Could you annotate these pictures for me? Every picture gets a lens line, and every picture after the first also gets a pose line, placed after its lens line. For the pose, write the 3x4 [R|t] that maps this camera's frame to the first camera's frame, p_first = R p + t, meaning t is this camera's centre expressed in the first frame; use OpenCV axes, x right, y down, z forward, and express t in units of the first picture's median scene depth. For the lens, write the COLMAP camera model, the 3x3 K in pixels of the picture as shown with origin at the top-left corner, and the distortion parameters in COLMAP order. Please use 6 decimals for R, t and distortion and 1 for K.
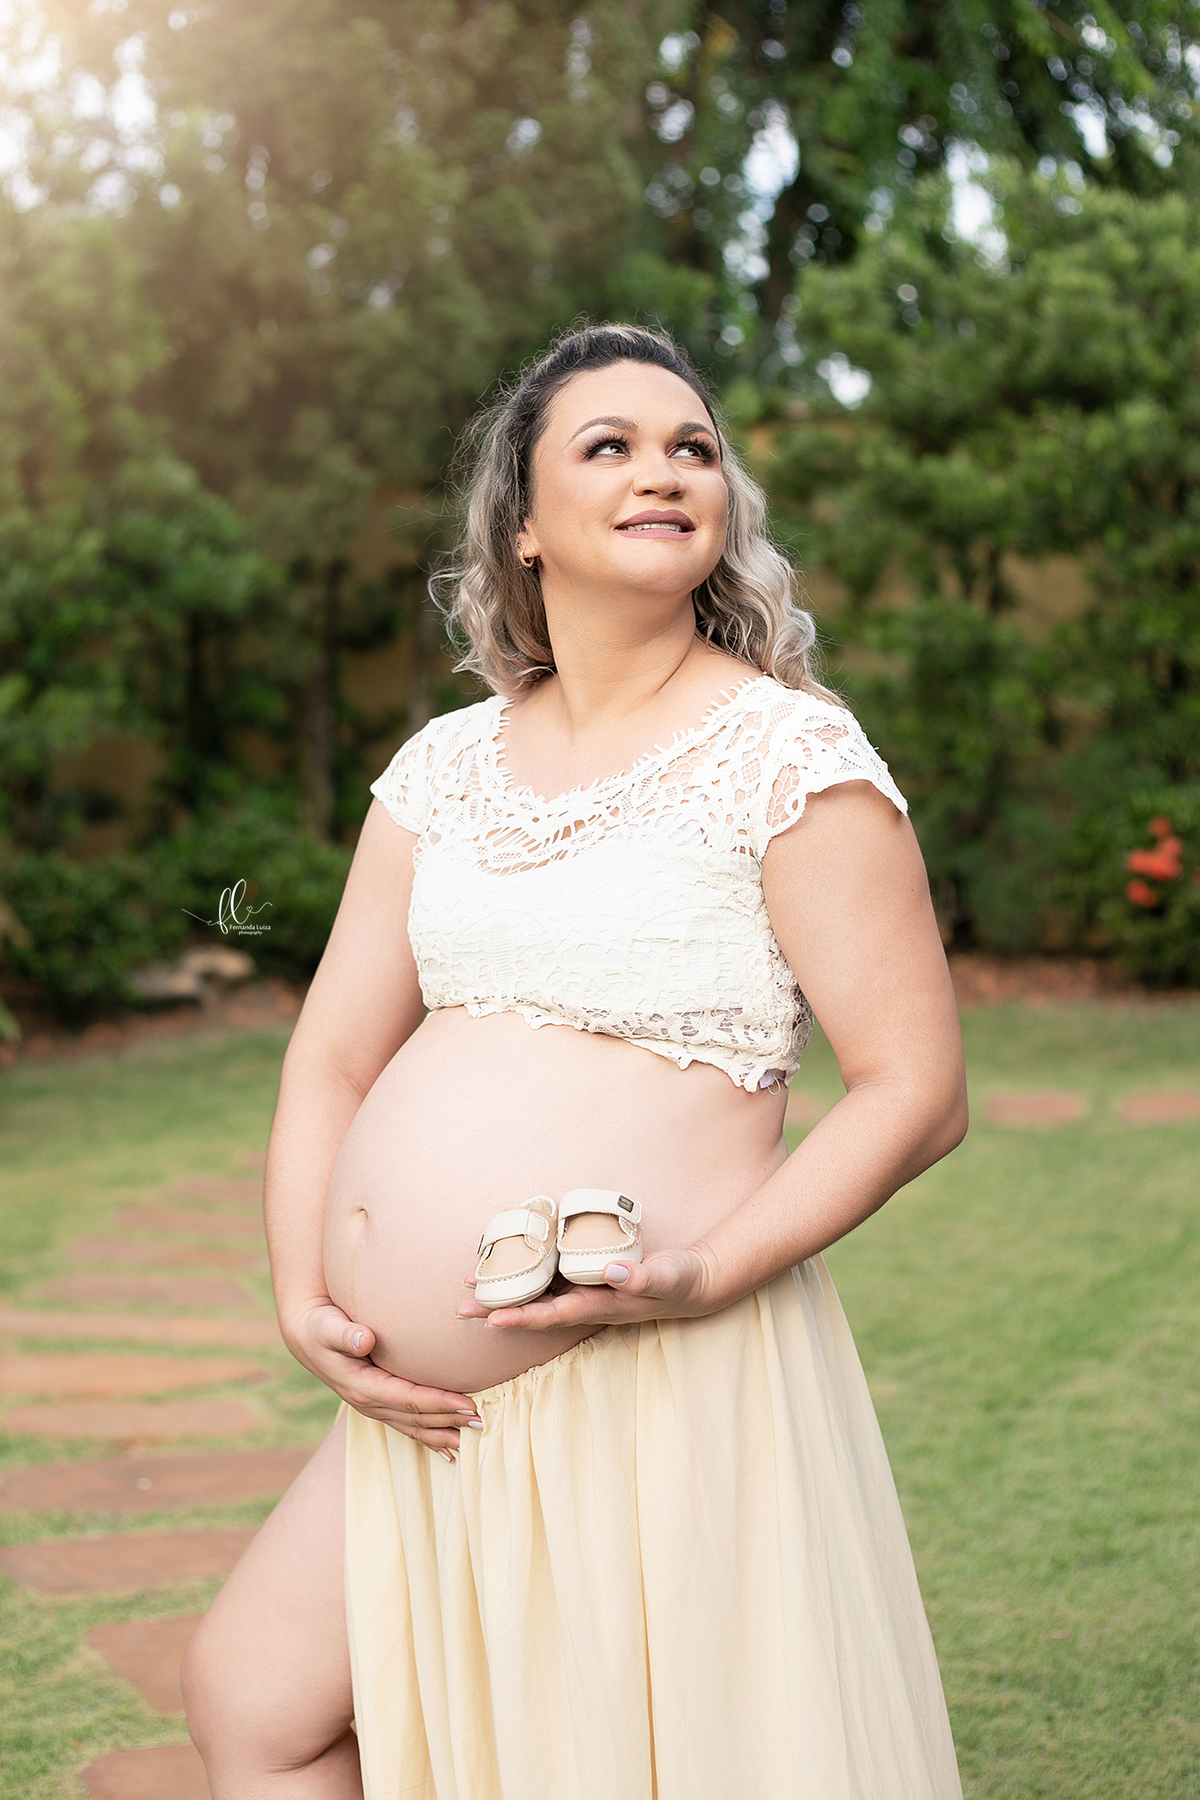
lens RADIAL K [[3115.3, 0, 600.0], [0, 3115.3, 900.0], [0, 0, 1]] dist [-0.114456, 0.220308]
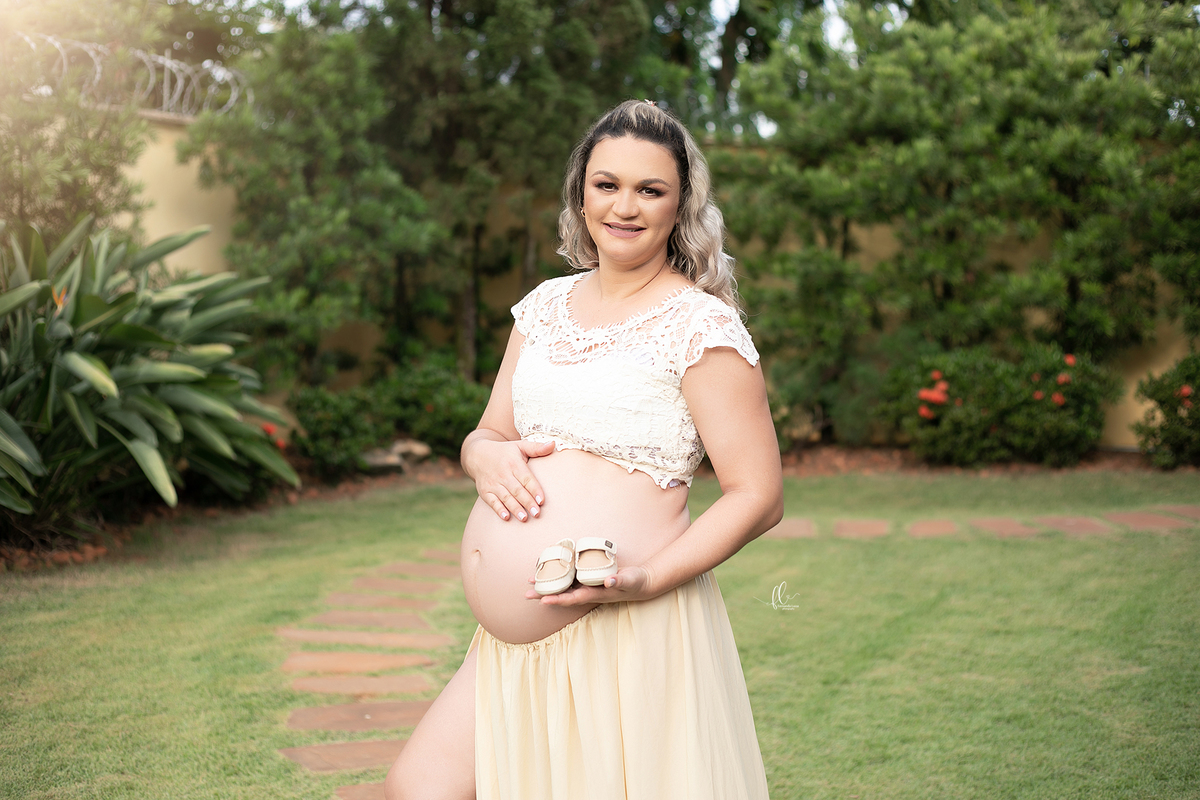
lens RADIAL K [[1778.4, 0, 593.5], [0, 1778.4, 374.6], [0, 0, 1]] dist [-0.083292, -0.026406]
pose [[0.999765, 0.004865, -0.021115, 0.004023], [-0.005405, 0.999658, -0.025596, 0.003564], [0.020984, 0.025704, 0.999449, -0.026579]]
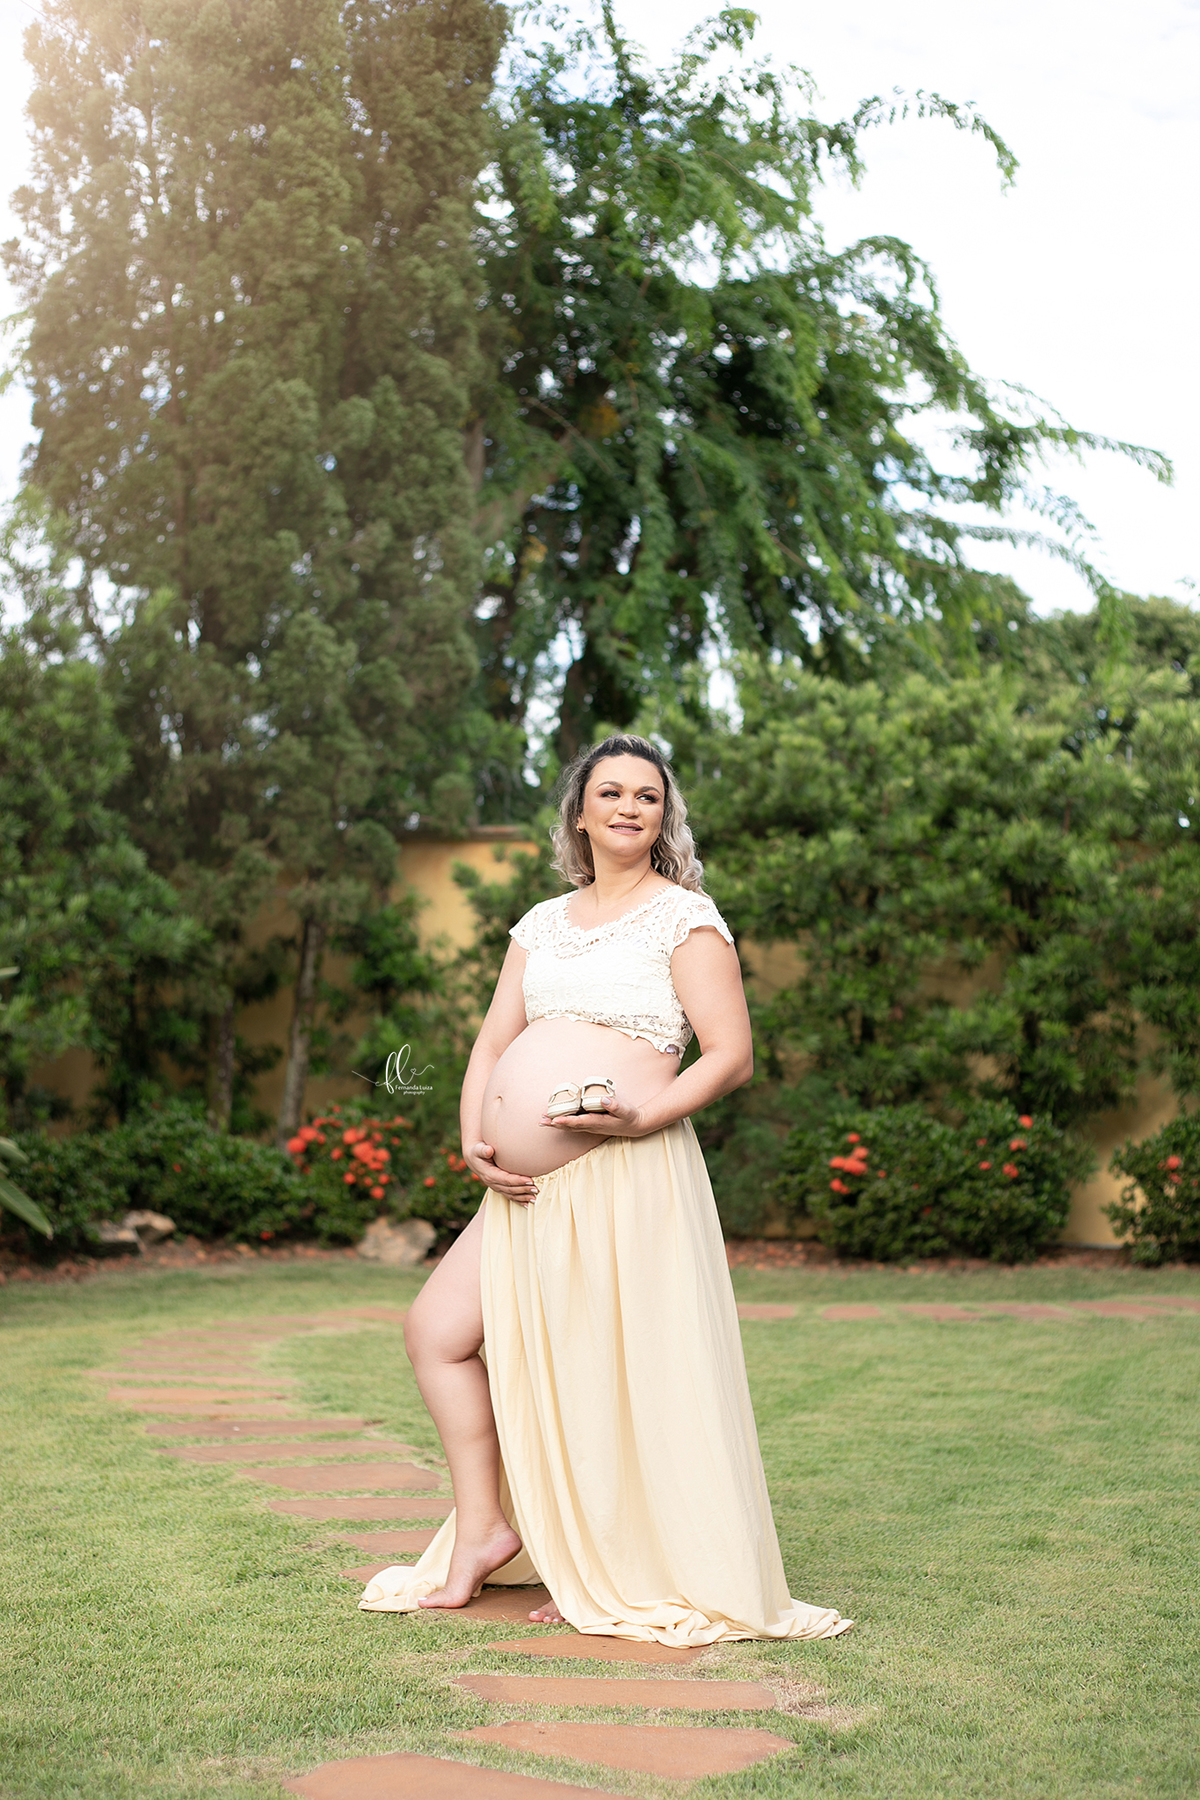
lens RADIAL K [[2667.6, 0, 668.4], [0, 2667.6, 903.8], [0, 0, 1]] dist [-0.083292, -0.026406]
pose [[0.993998, 0.034759, 0.103725, -0.024933], [-0.020345, 0.990374, -0.136912, 0.036111], [-0.107485, 0.133980, 0.985138, -0.156267]]
